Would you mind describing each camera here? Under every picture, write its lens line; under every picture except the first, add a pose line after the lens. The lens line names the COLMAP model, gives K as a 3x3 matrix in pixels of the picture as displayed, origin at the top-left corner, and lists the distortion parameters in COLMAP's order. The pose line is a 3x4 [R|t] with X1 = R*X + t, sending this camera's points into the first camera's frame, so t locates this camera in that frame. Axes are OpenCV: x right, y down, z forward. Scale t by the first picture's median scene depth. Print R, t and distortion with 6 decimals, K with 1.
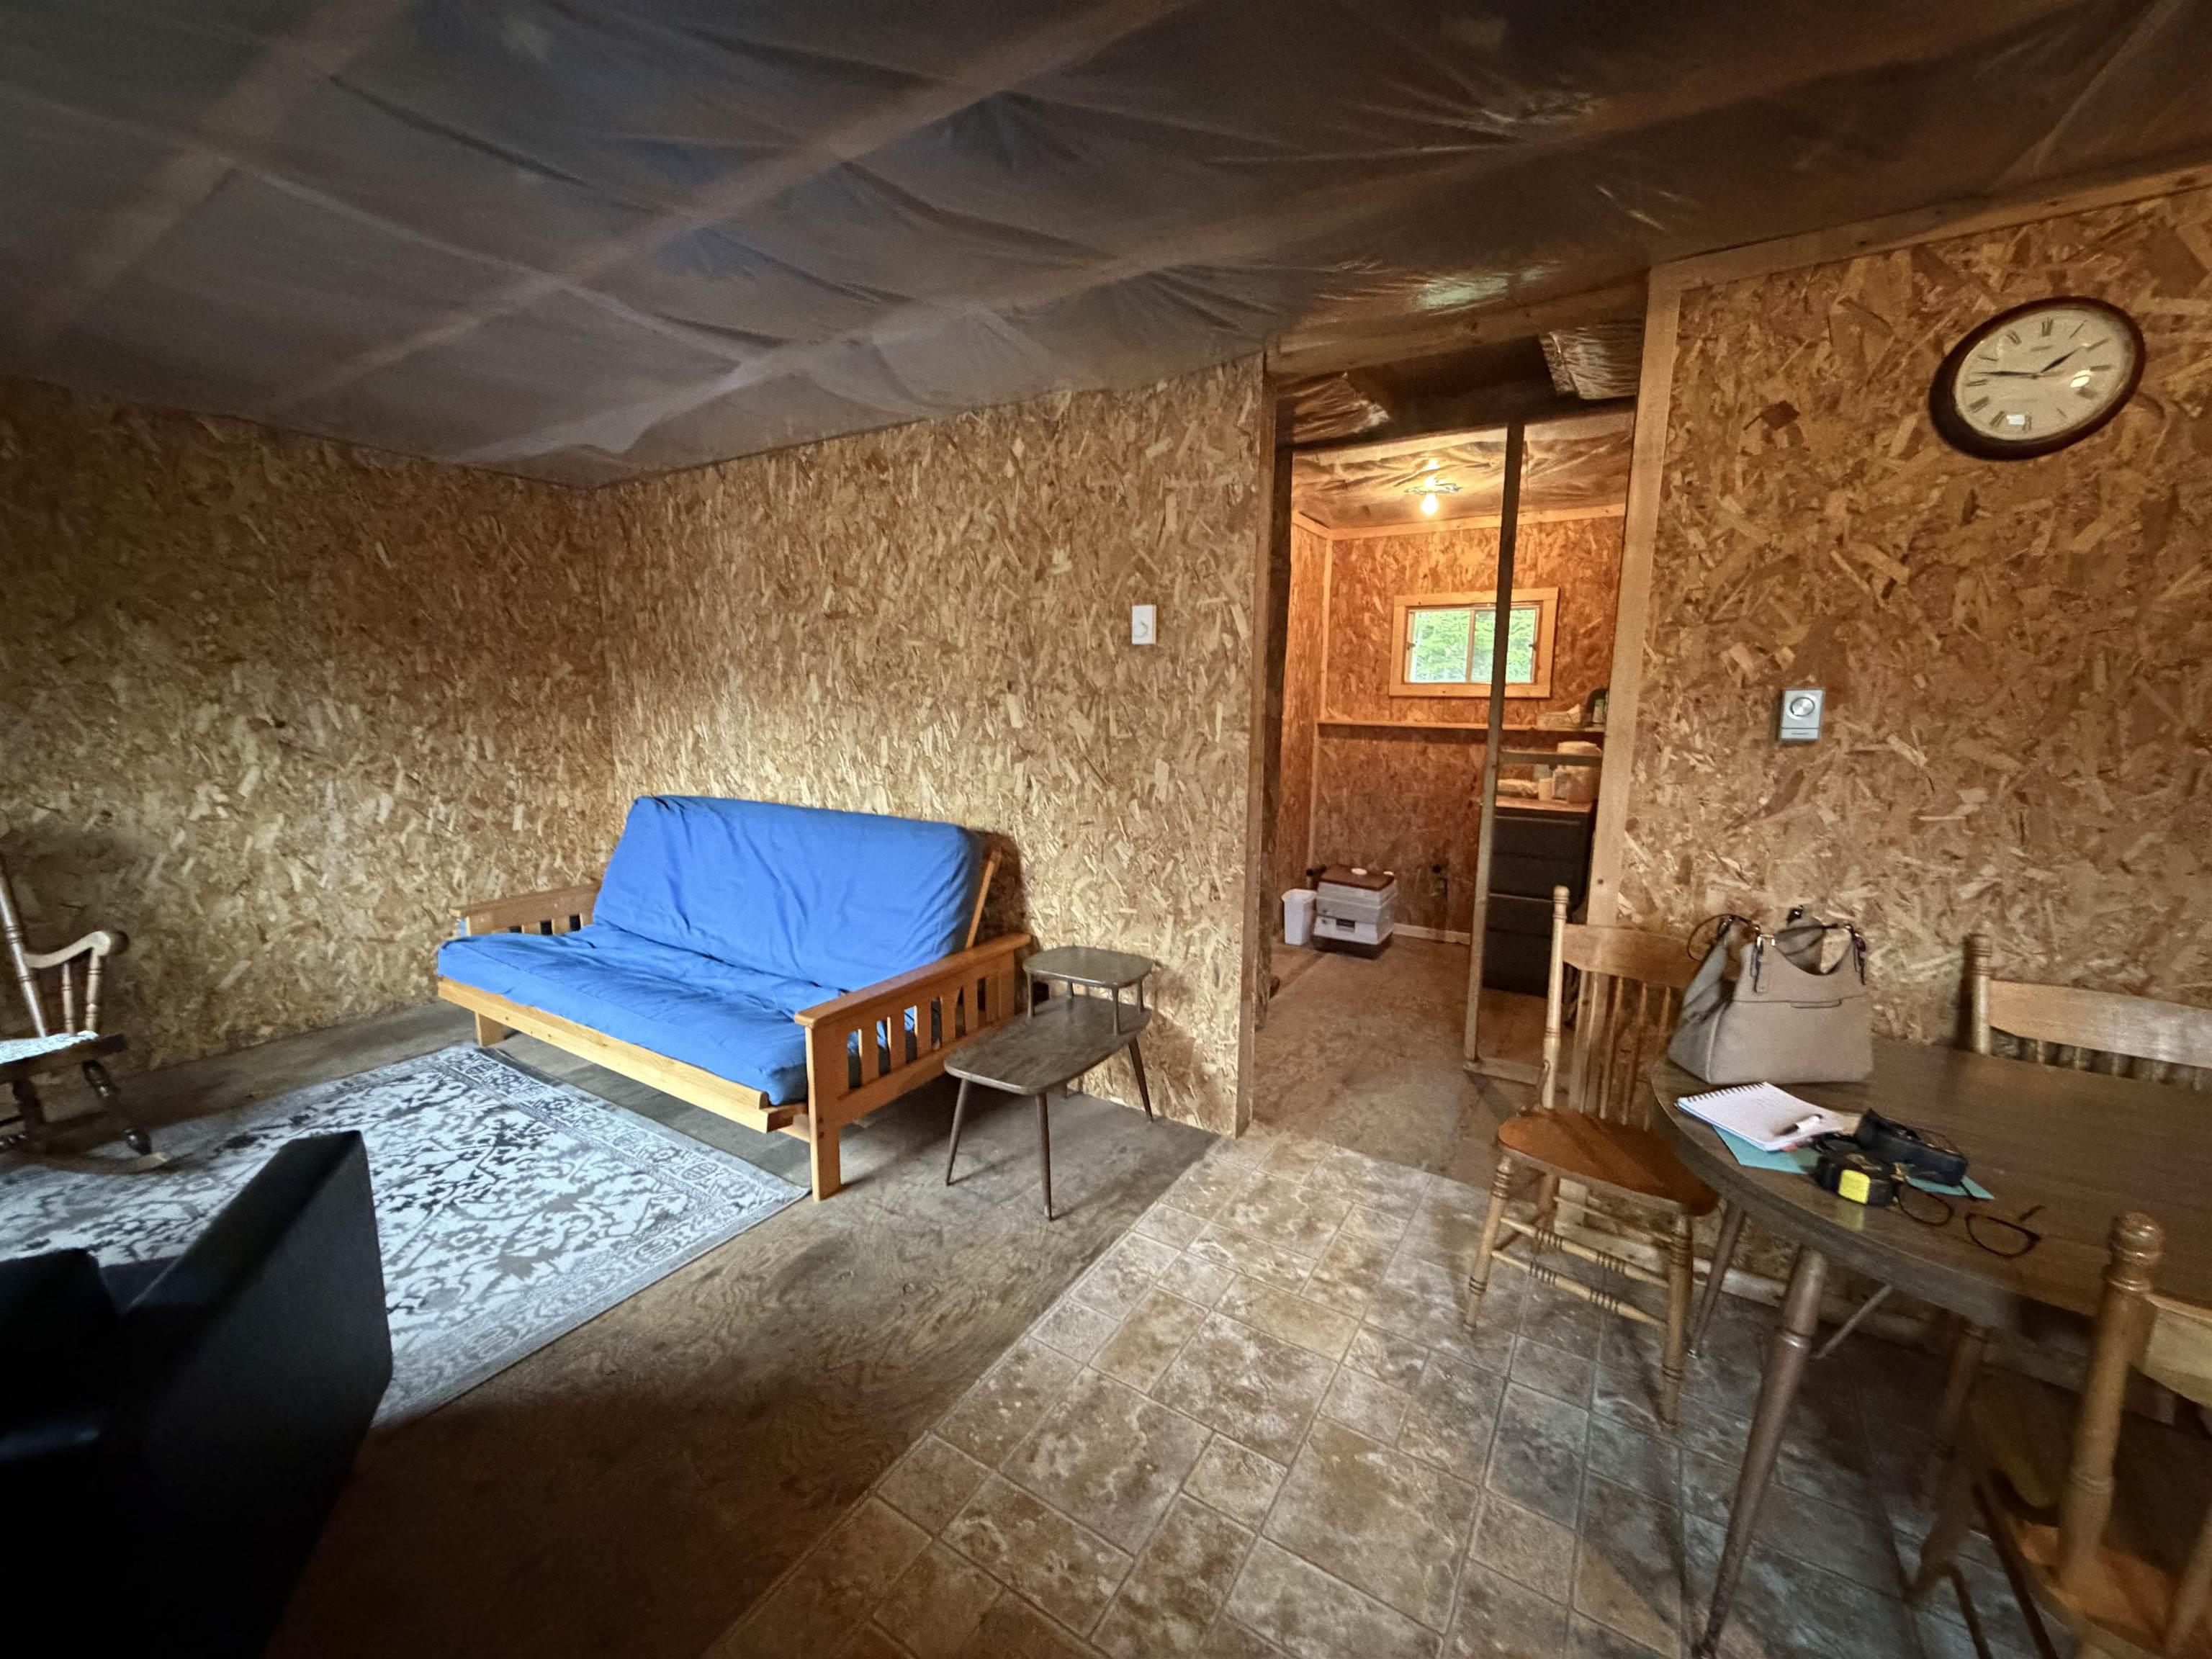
lens RADIAL K [[848.2, 0, 1115.3], [0, 848.2, 813.3], [0, 0, 1]] dist [0.000501, 0.000330]
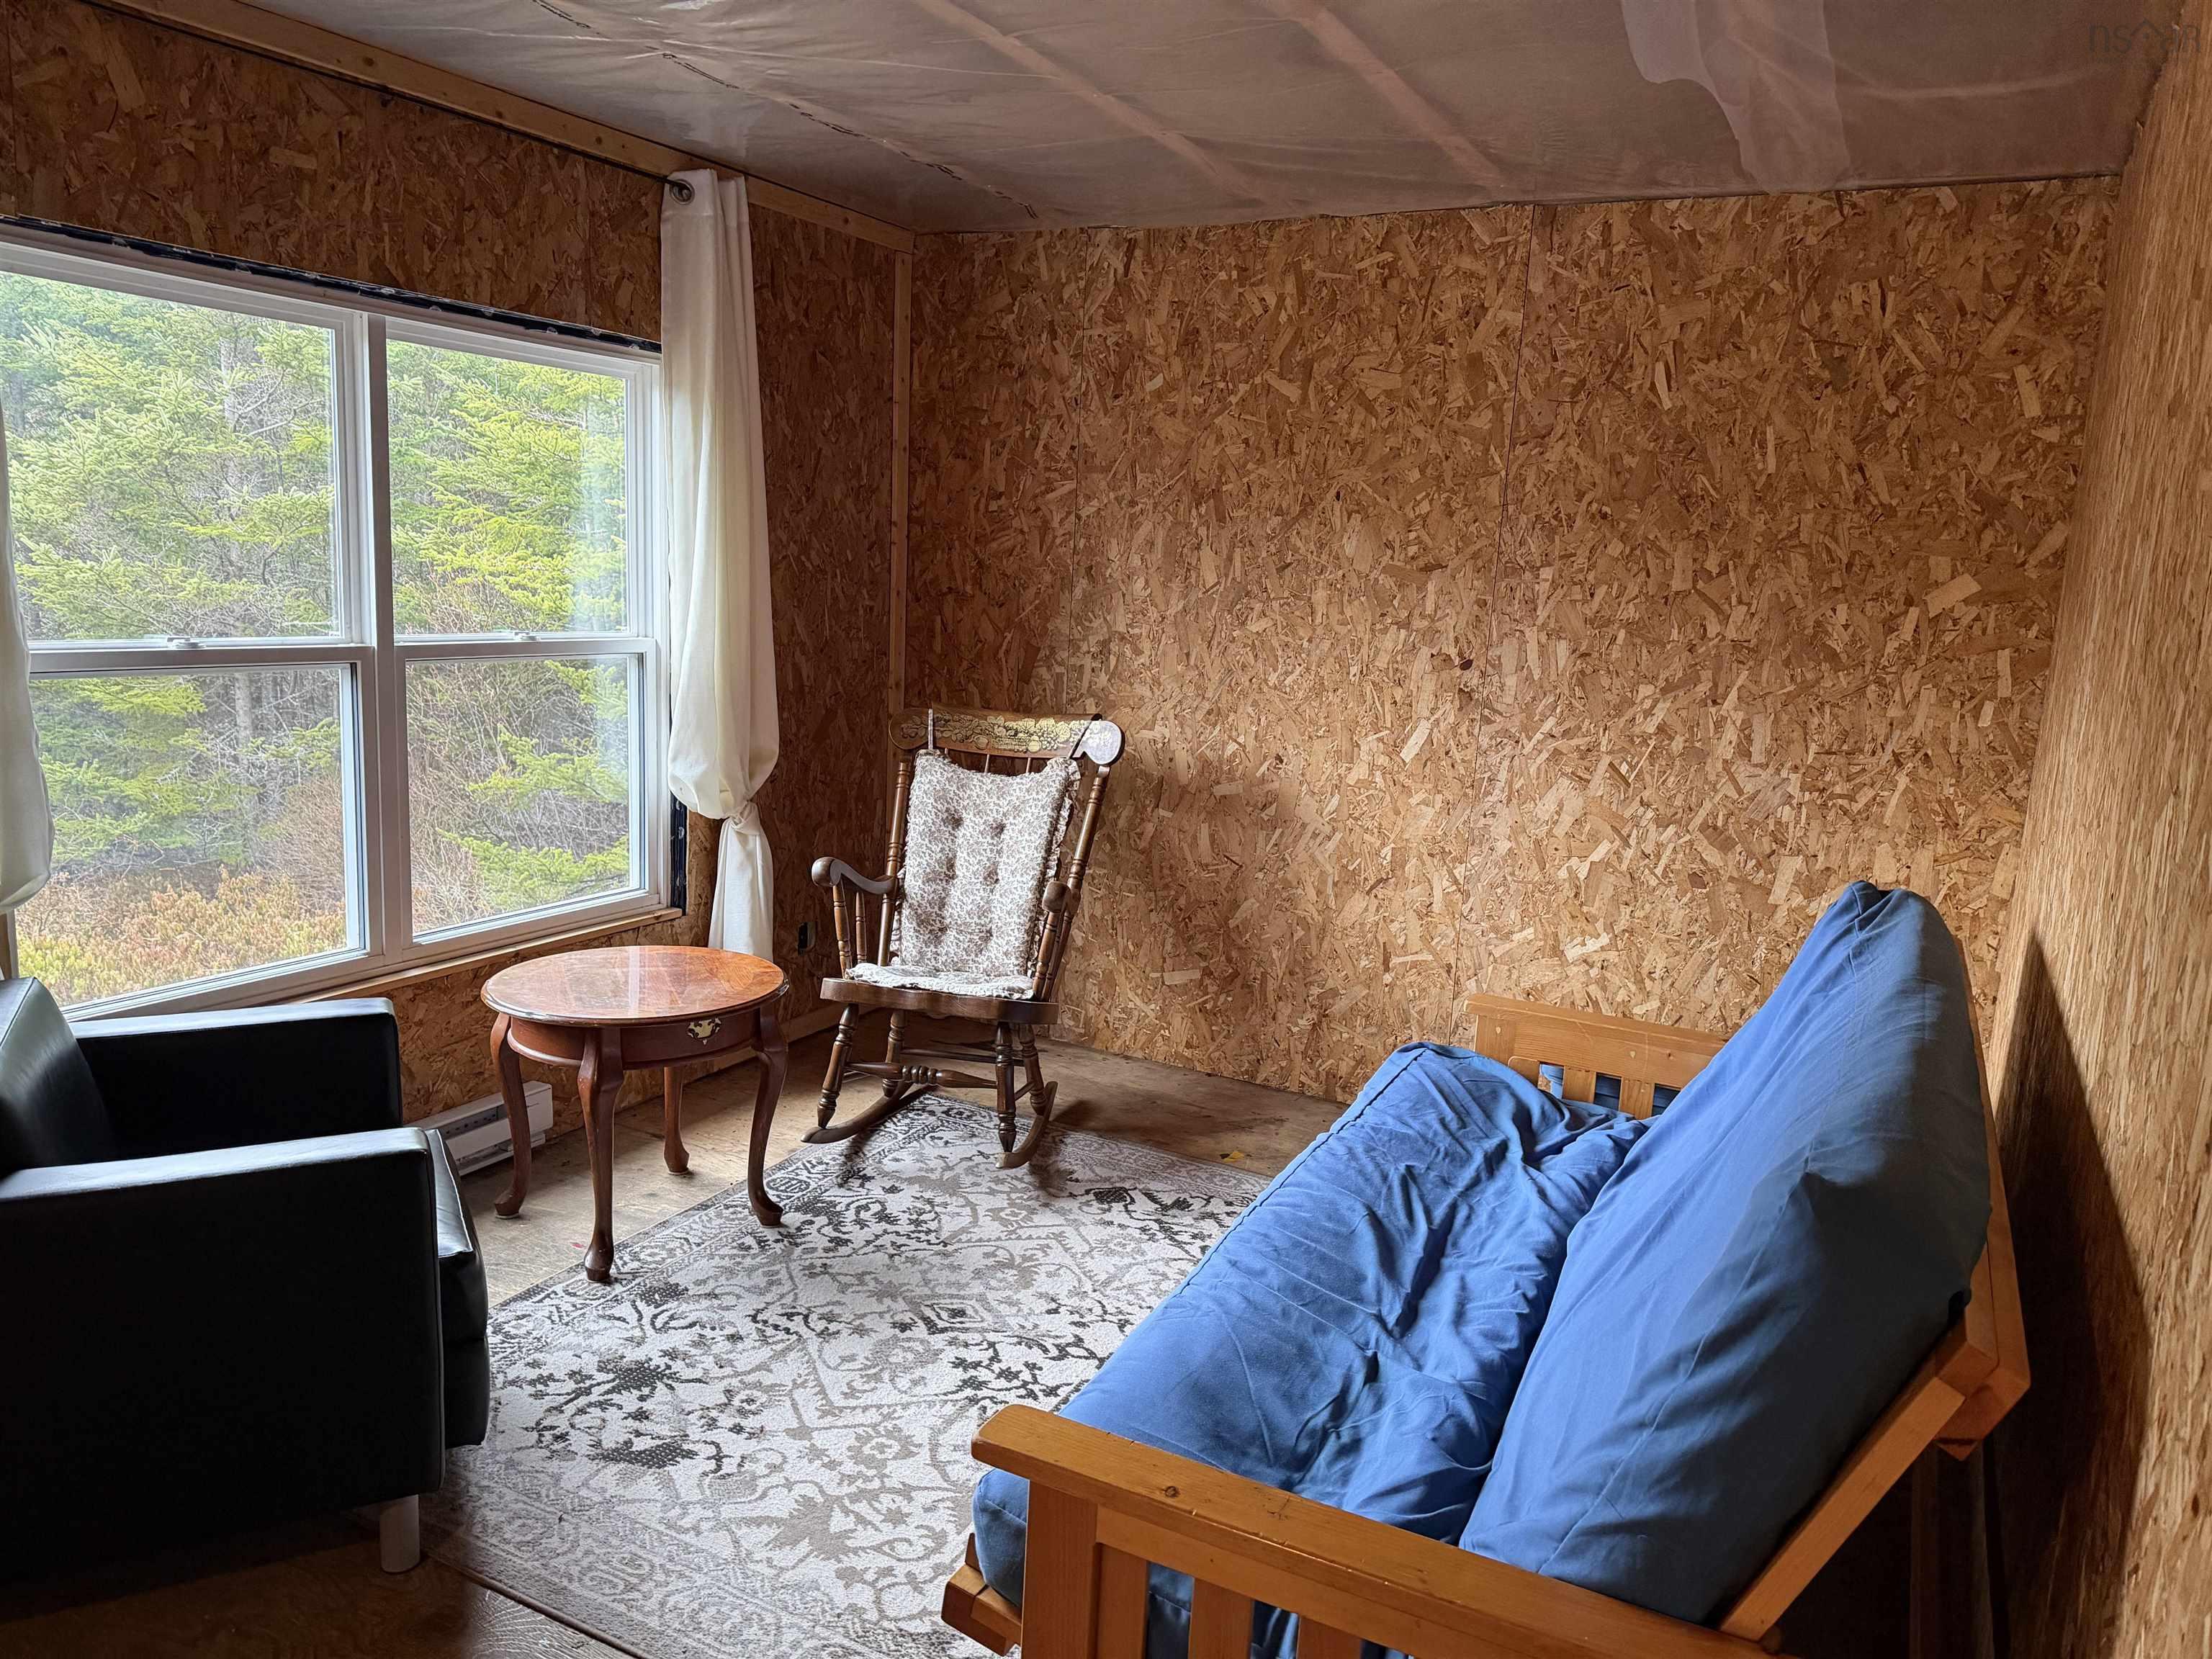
lens RADIAL K [[1563.4, 0, 1254.5], [0, 1563.4, 858.7], [0, 0, 1]] dist [0.042461, -0.041083]
pose [[0.085161, 0.172547, -0.981313, 0.222105], [-0.191812, 0.969307, 0.153790, -0.106662], [0.977730, 0.175130, 0.115644, 0.678182]]
